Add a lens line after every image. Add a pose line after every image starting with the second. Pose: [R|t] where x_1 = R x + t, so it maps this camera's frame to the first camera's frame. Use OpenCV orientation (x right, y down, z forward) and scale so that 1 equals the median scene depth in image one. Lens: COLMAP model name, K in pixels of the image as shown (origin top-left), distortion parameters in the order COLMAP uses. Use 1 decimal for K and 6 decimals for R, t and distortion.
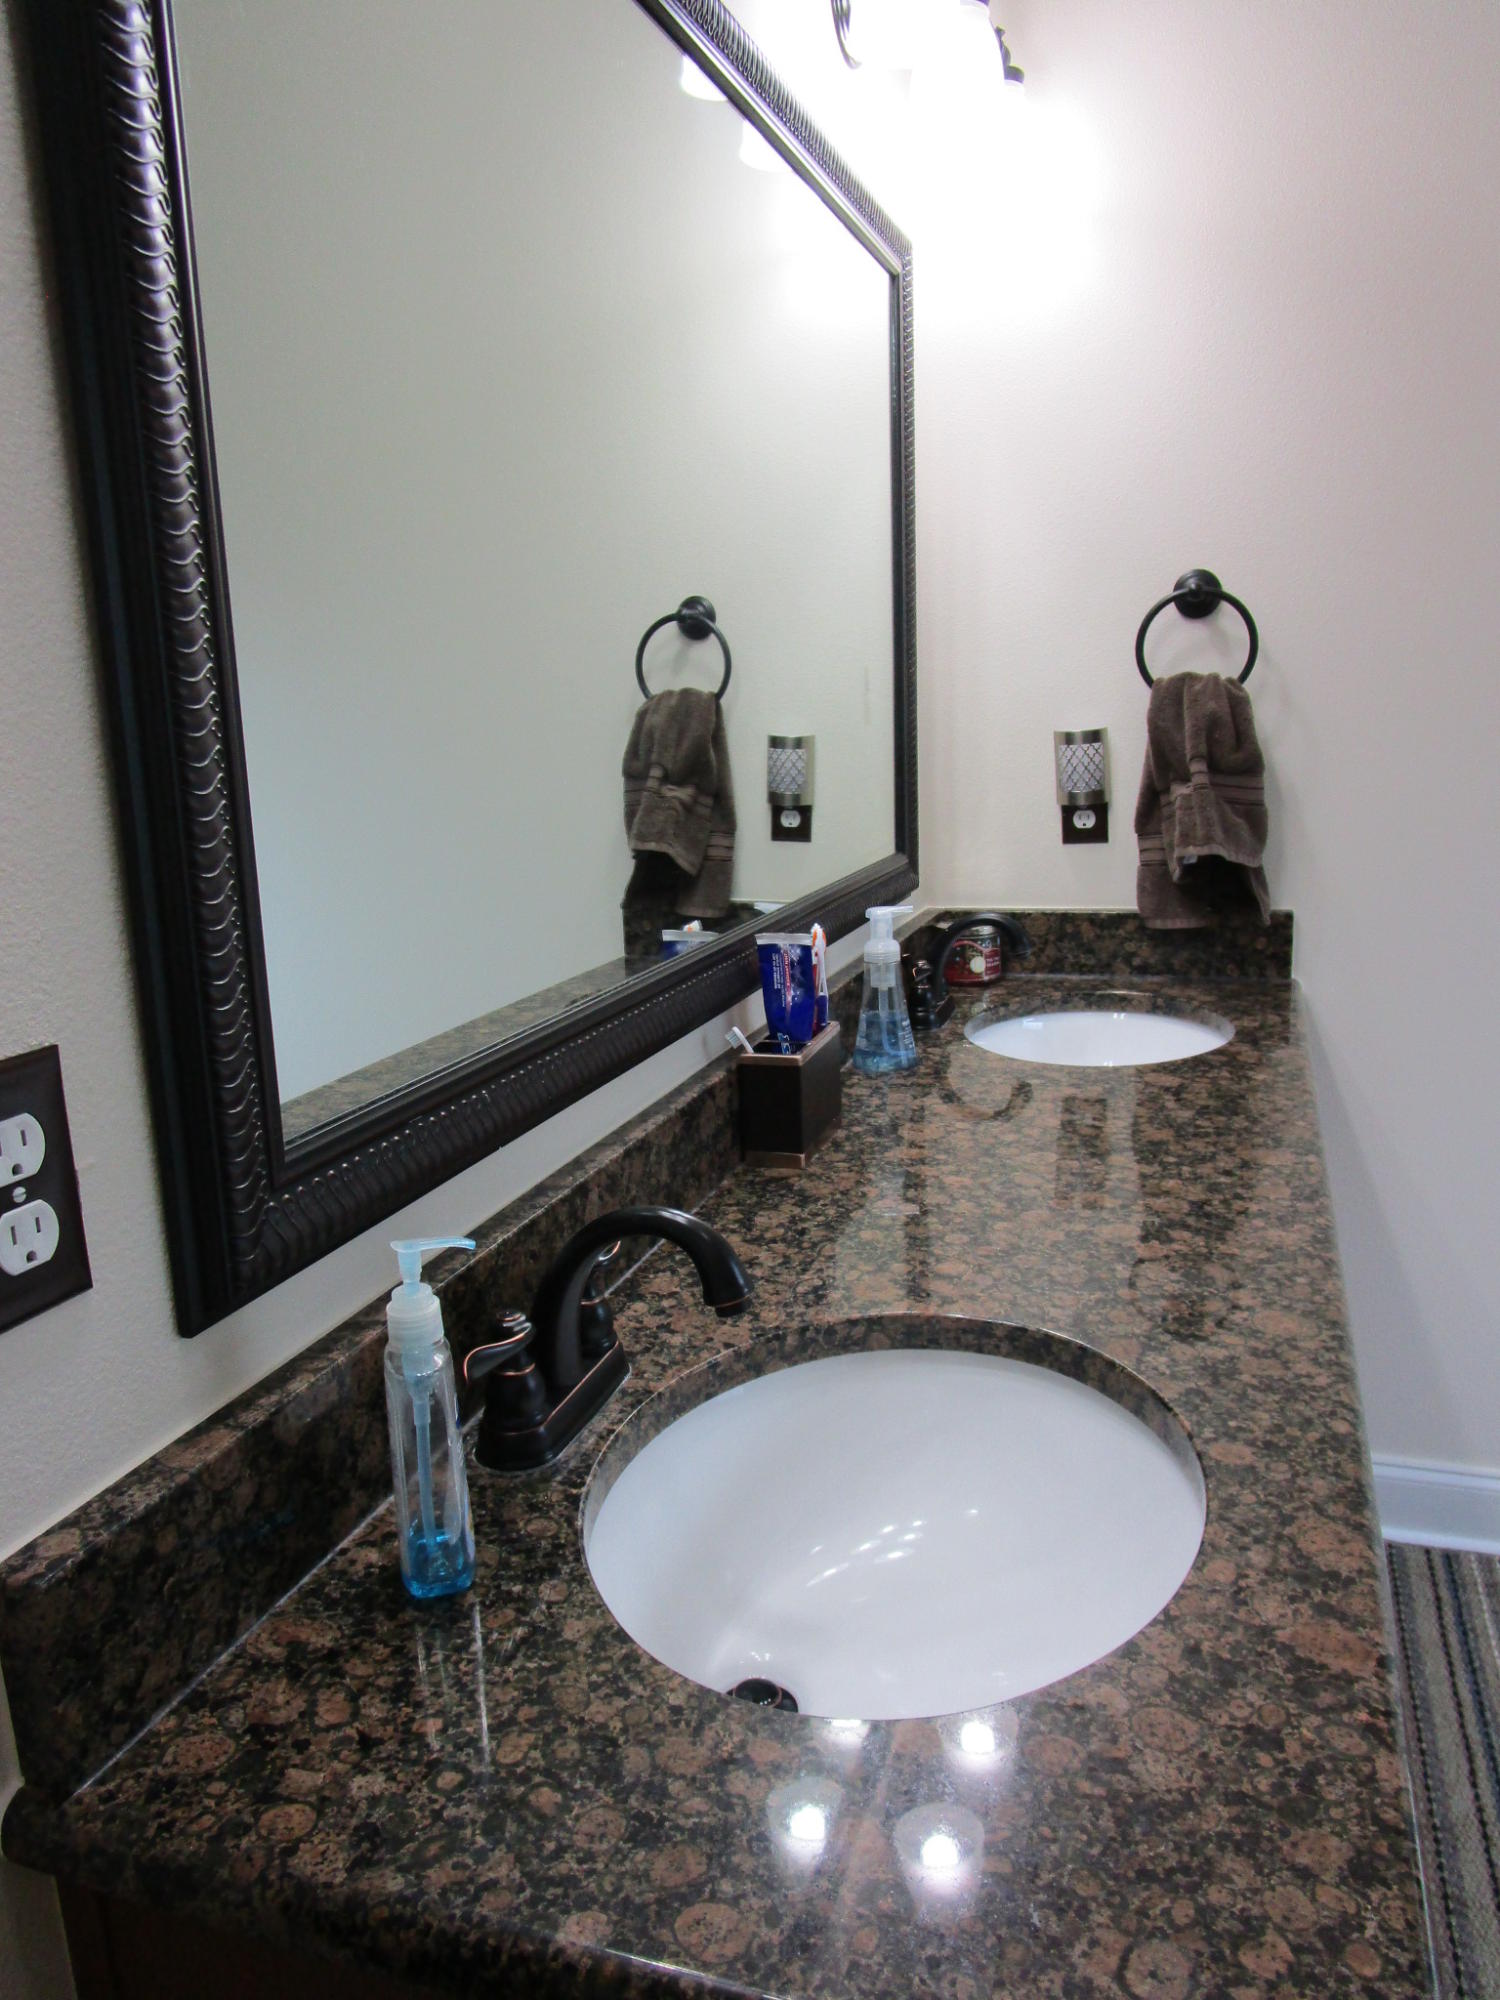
lens RADIAL K [[1424.9, 0, 751.3], [0, 1424.9, 990.7], [0, 0, 1]] dist [-0.031621, 0.015294]
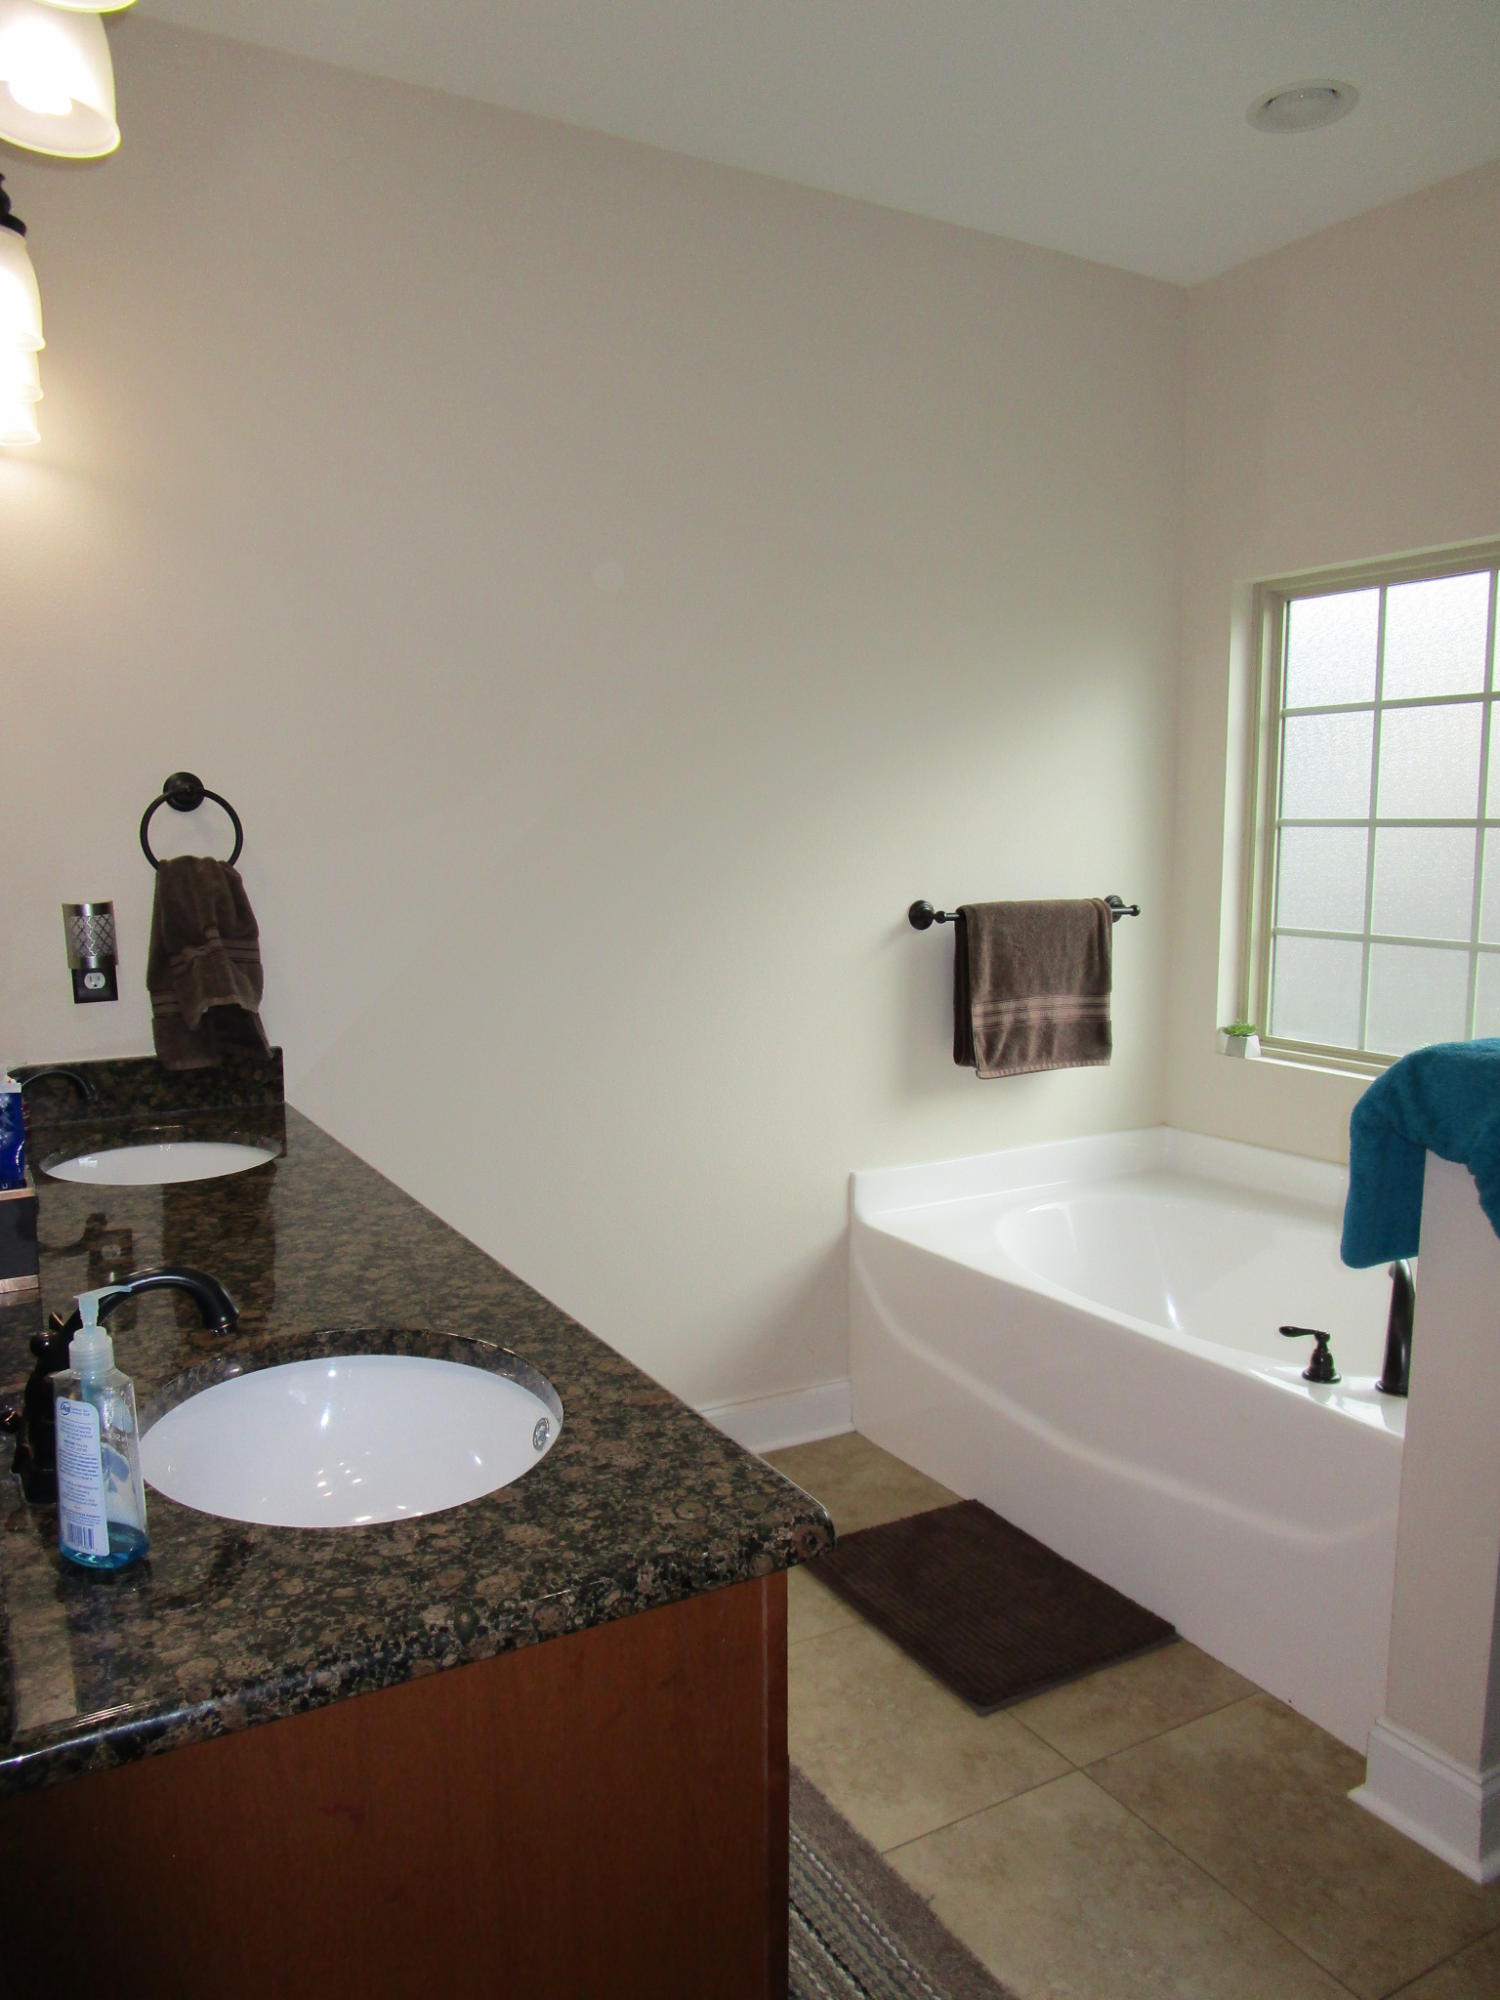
lens RADIAL K [[1424.9, 0, 751.3], [0, 1424.9, 990.7], [0, 0, 1]] dist [-0.031621, 0.015294]
pose [[0.656046, -0.046064, 0.753314, -0.284568], [0.131374, 0.989867, -0.053882, 0.016907], [-0.743199, 0.134315, 0.655450, -0.127102]]
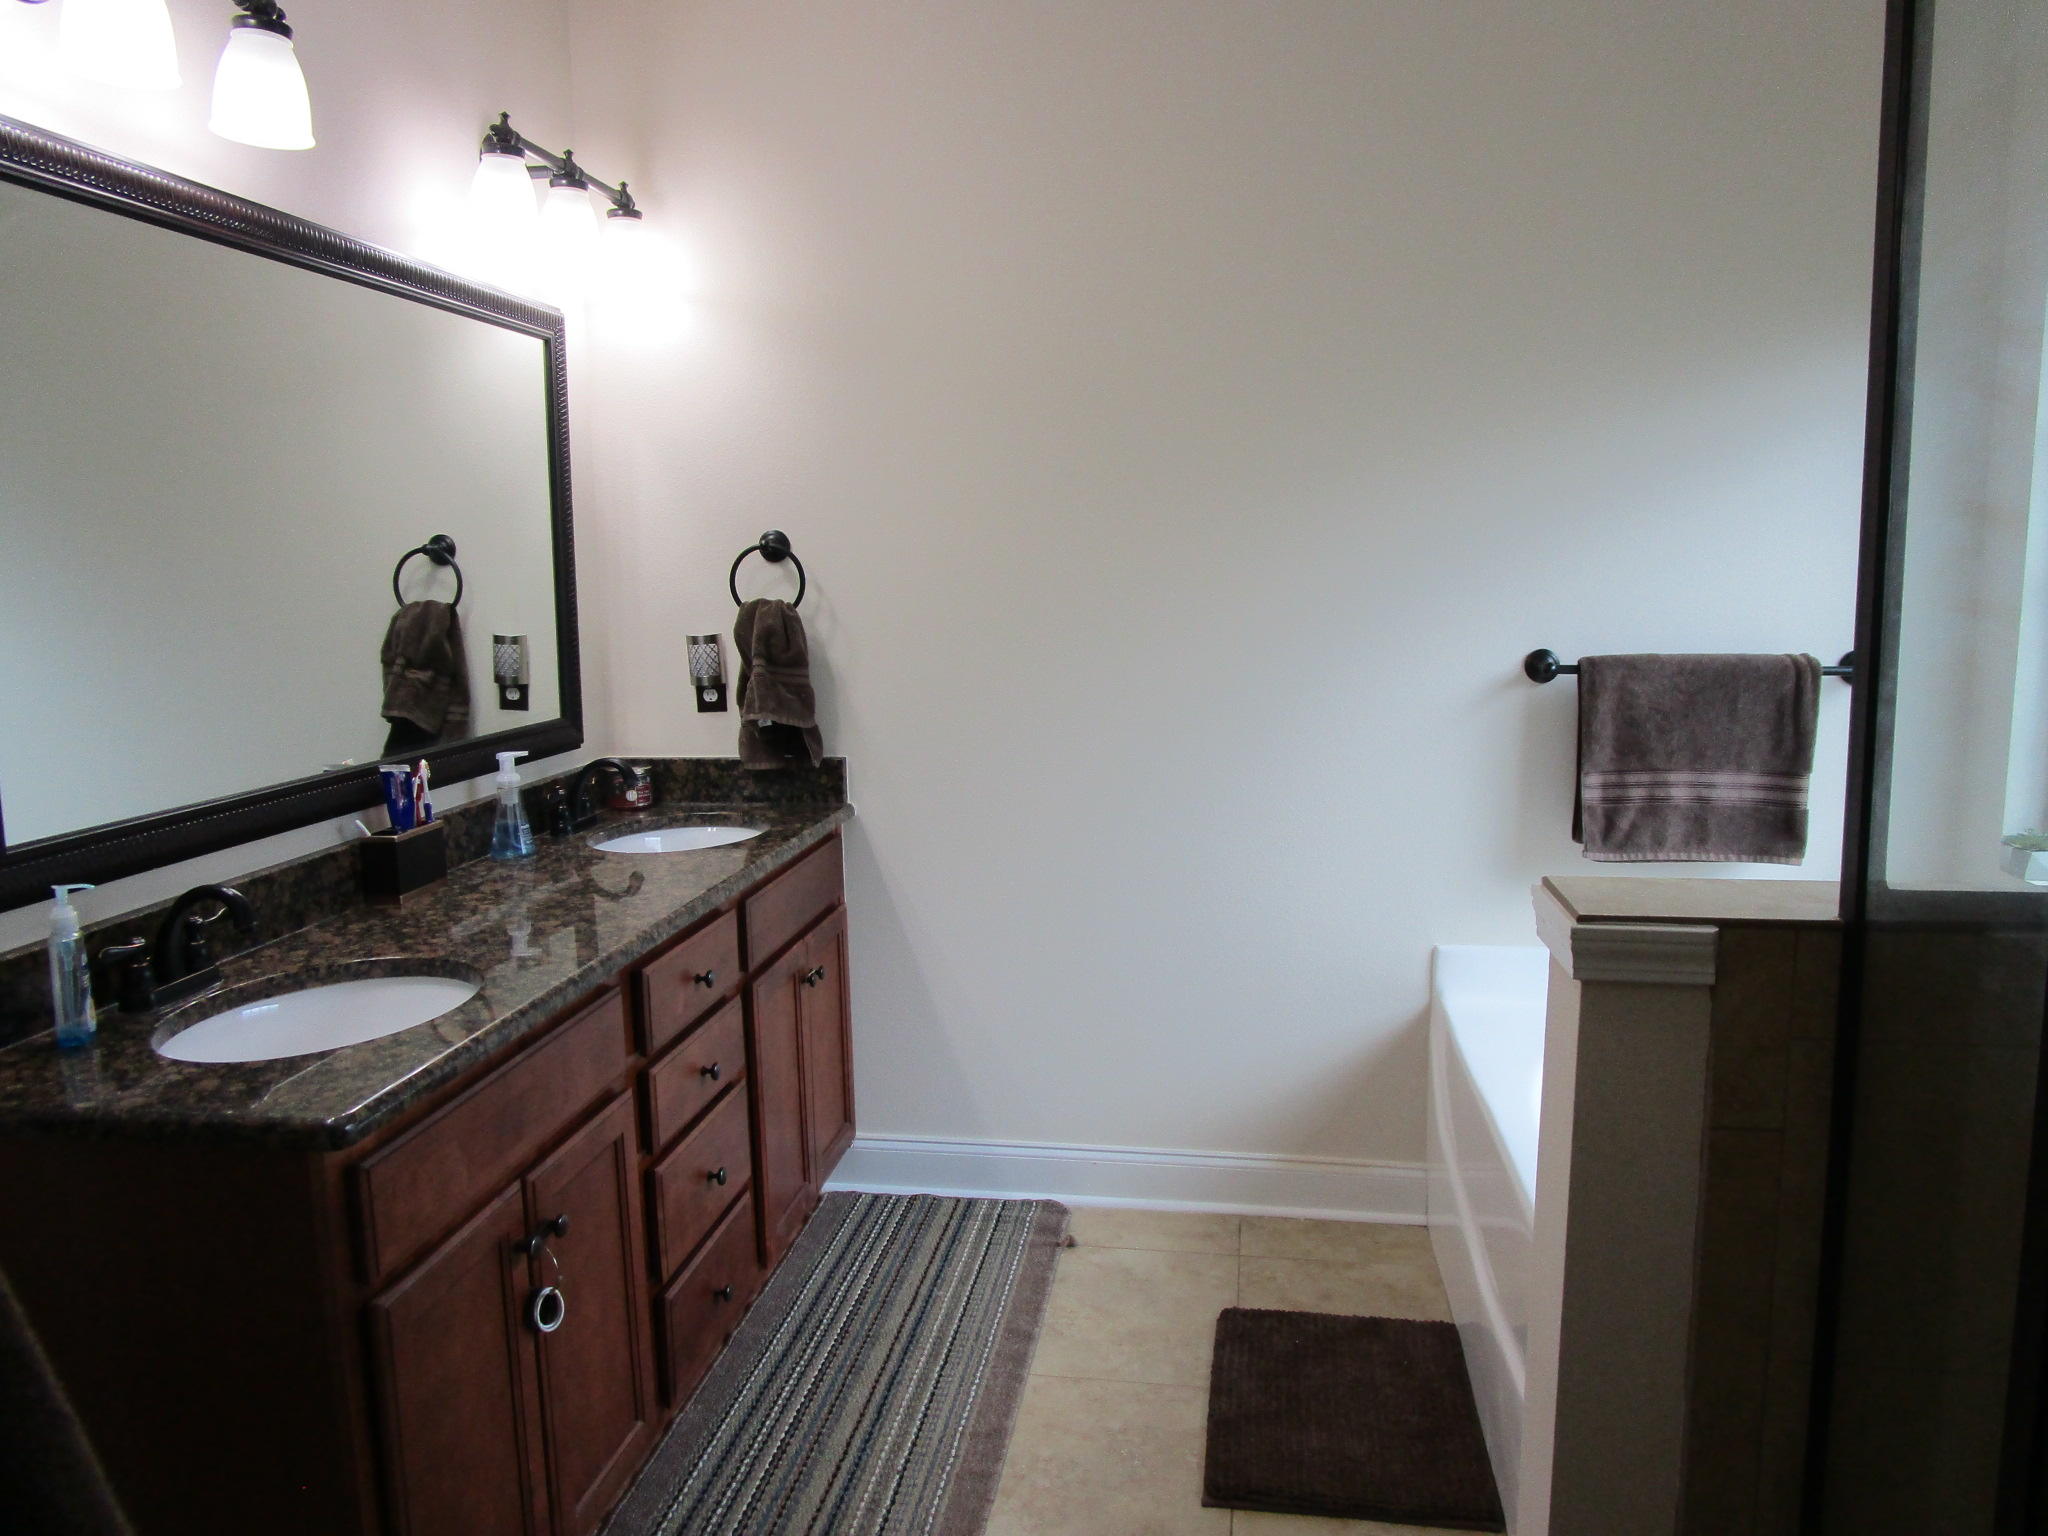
lens RADIAL K [[1459.1, 0, 1024.0], [0, 1459.1, 764.9], [0, 0, 1]] dist [-0.031621, 0.015294]
pose [[0.983995, -0.001728, 0.178189, 0.299449], [0.013667, 0.997739, -0.065797, 0.055000], [-0.177672, 0.067180, 0.981794, -0.538306]]
